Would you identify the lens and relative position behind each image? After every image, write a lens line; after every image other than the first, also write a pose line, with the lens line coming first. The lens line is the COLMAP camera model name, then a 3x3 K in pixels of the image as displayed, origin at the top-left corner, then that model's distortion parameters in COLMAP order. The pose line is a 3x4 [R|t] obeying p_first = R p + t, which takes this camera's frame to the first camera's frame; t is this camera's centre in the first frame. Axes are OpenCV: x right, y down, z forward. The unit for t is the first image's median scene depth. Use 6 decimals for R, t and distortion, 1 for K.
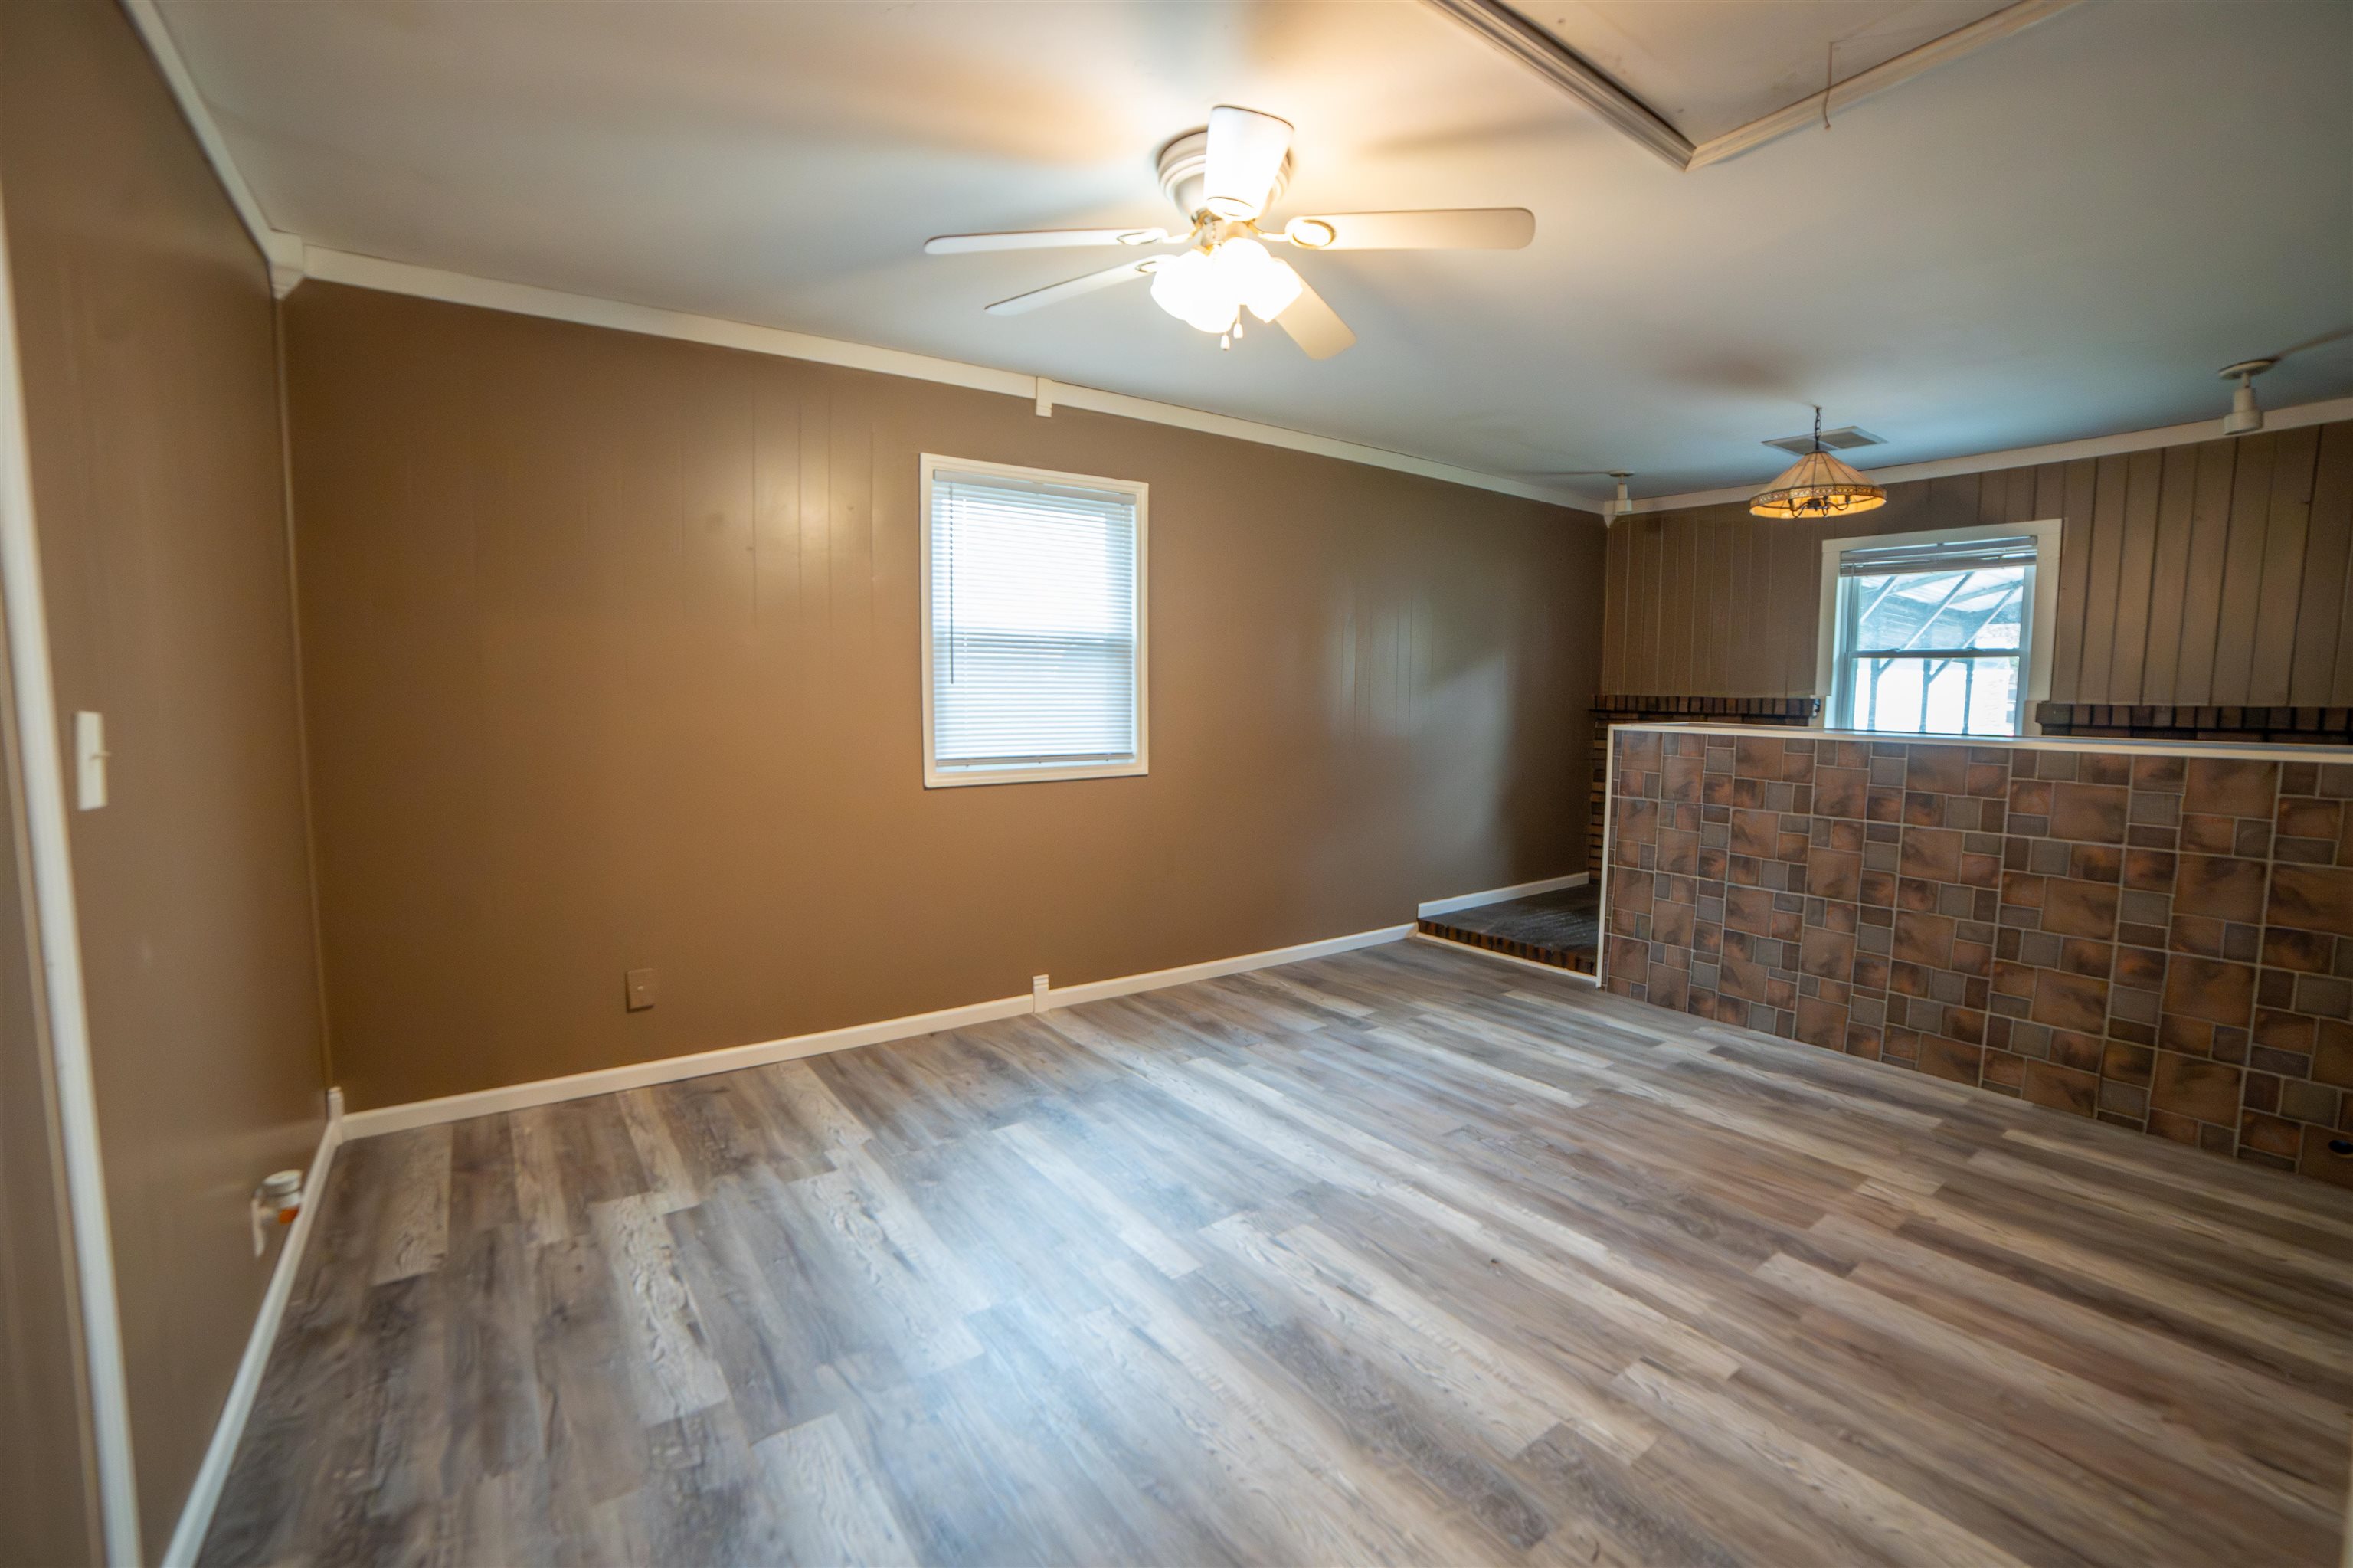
lens RADIAL K [[966.5, 0, 1167.8], [0, 966.5, 780.2], [0, 0, 1]] dist [-0.107366, 0.038448]
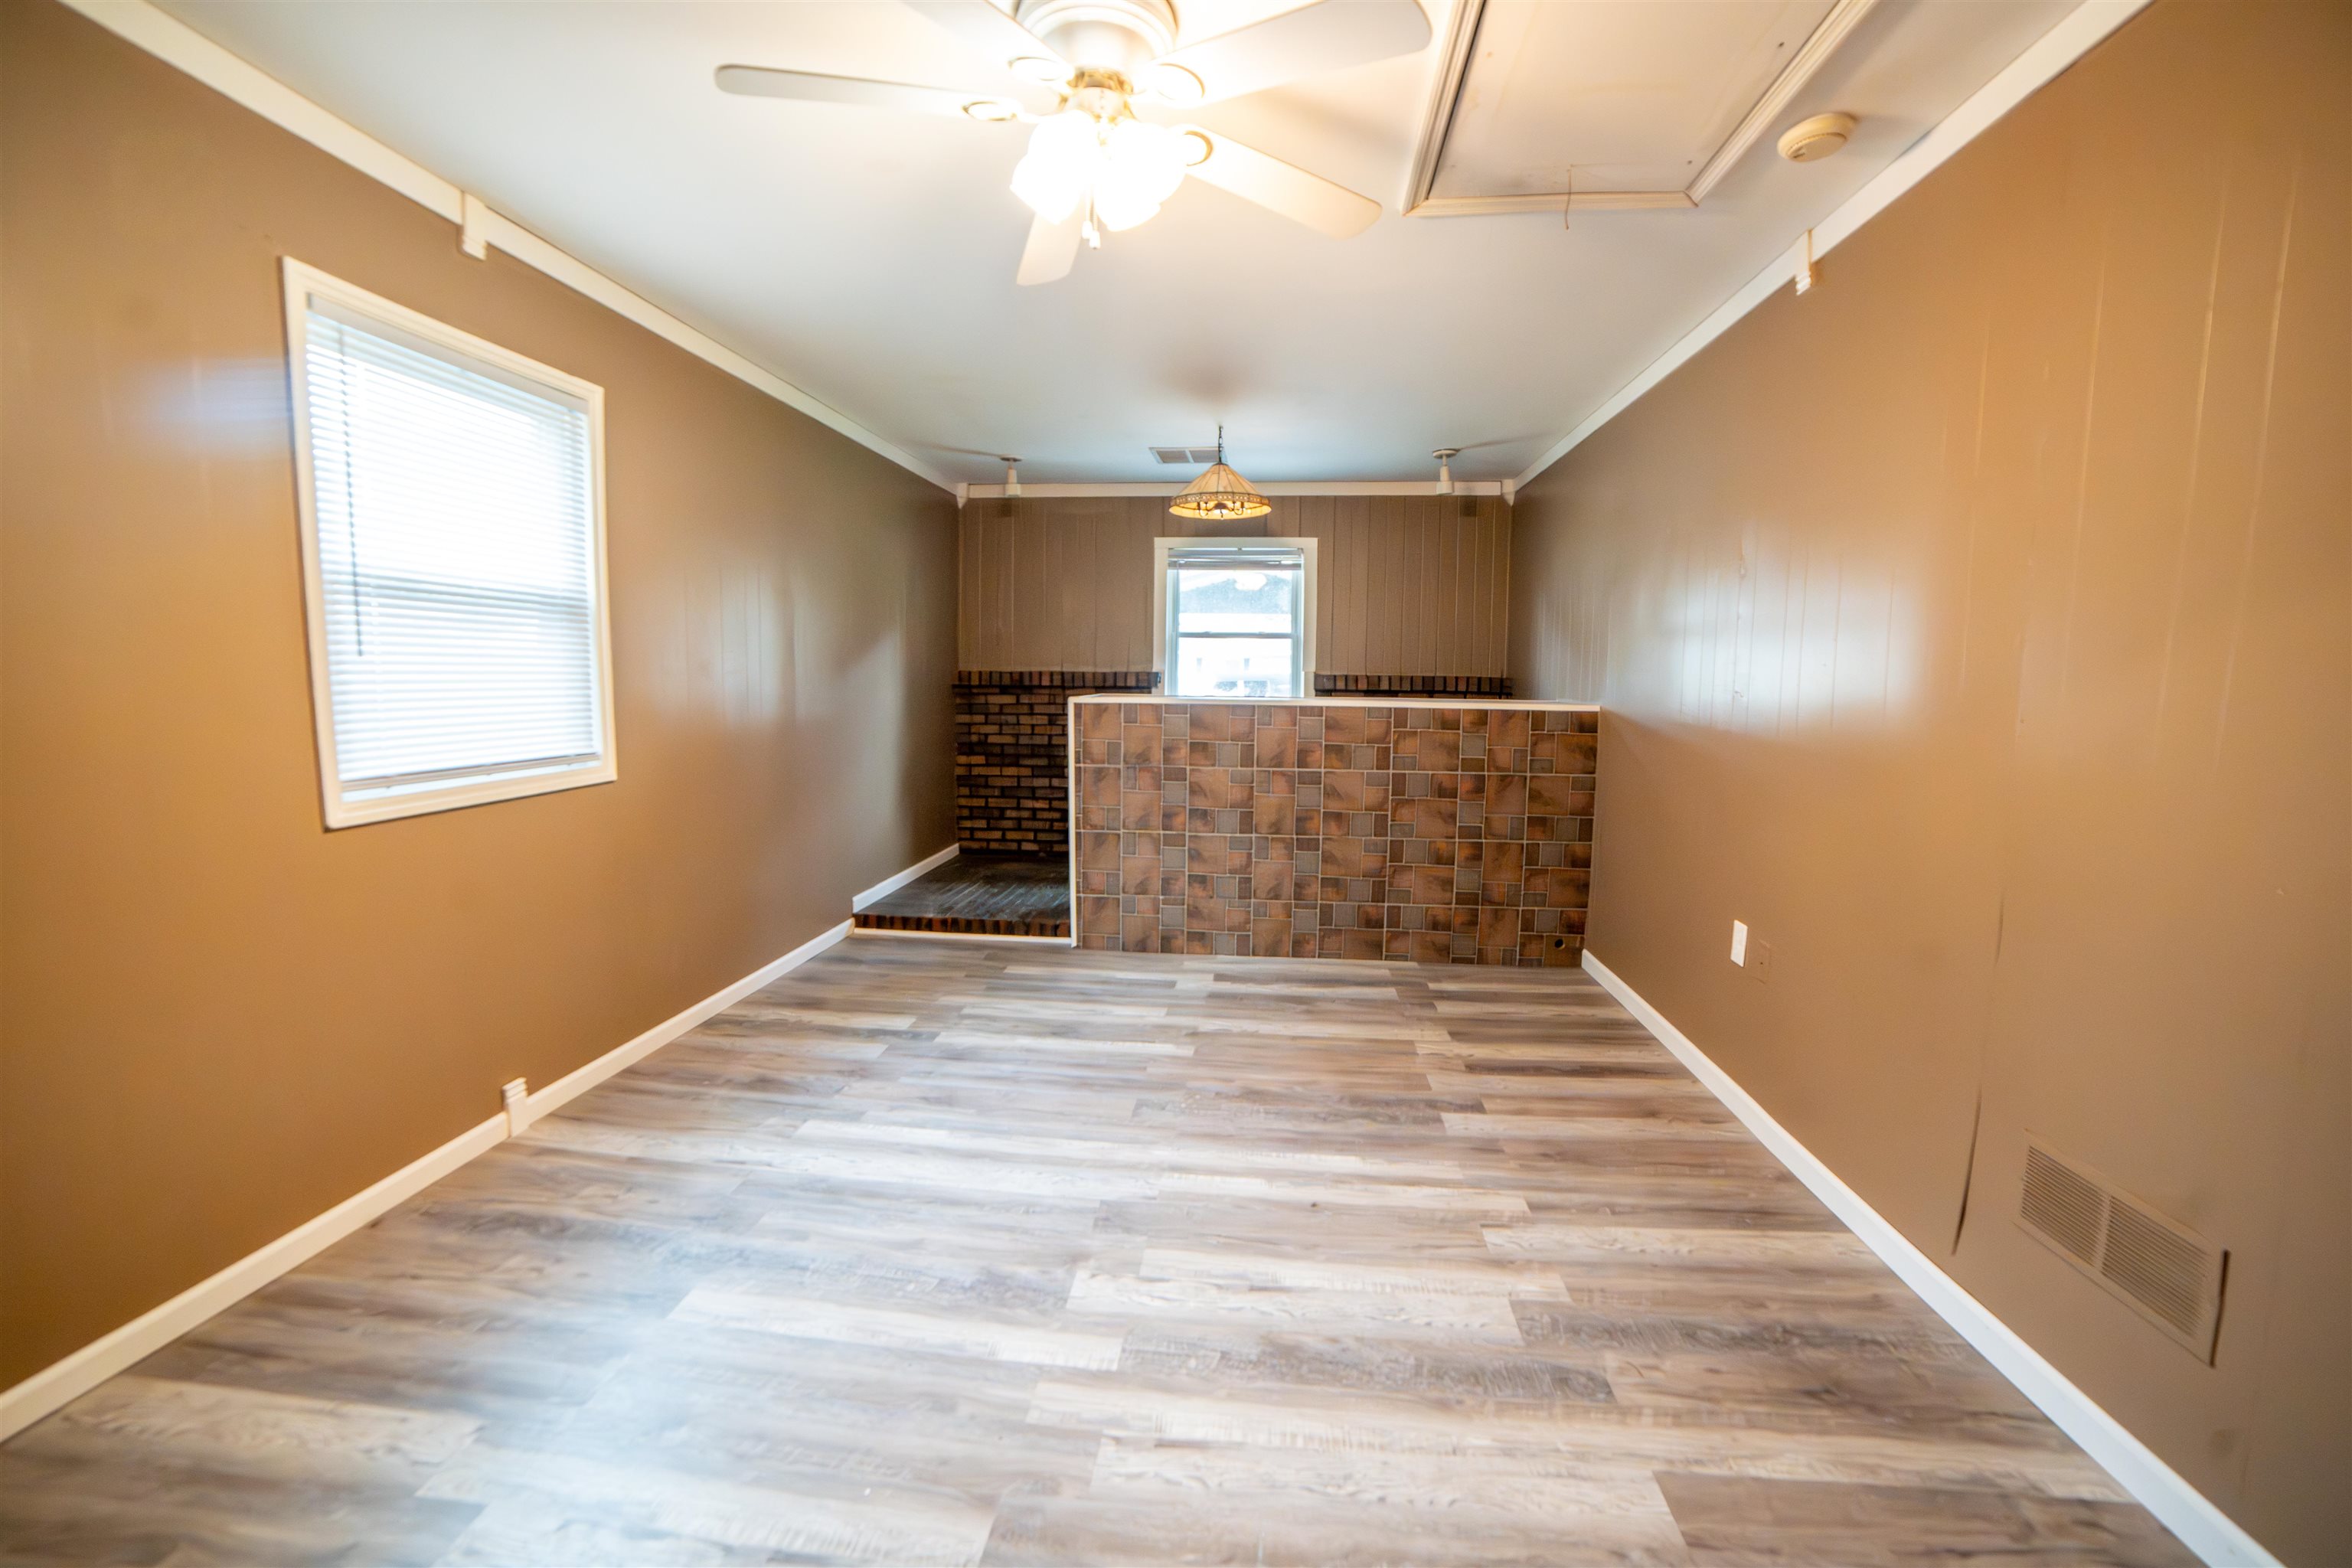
lens RADIAL K [[966.1, 0, 1167.3], [0, 966.1, 780.2], [0, 0, 1]] dist [-0.107366, 0.038448]
pose [[0.685774, -0.080546, 0.723344, -0.308561], [0.064879, 0.996666, 0.049472, -0.016886], [-0.724917, 0.013003, 0.688714, 0.233014]]
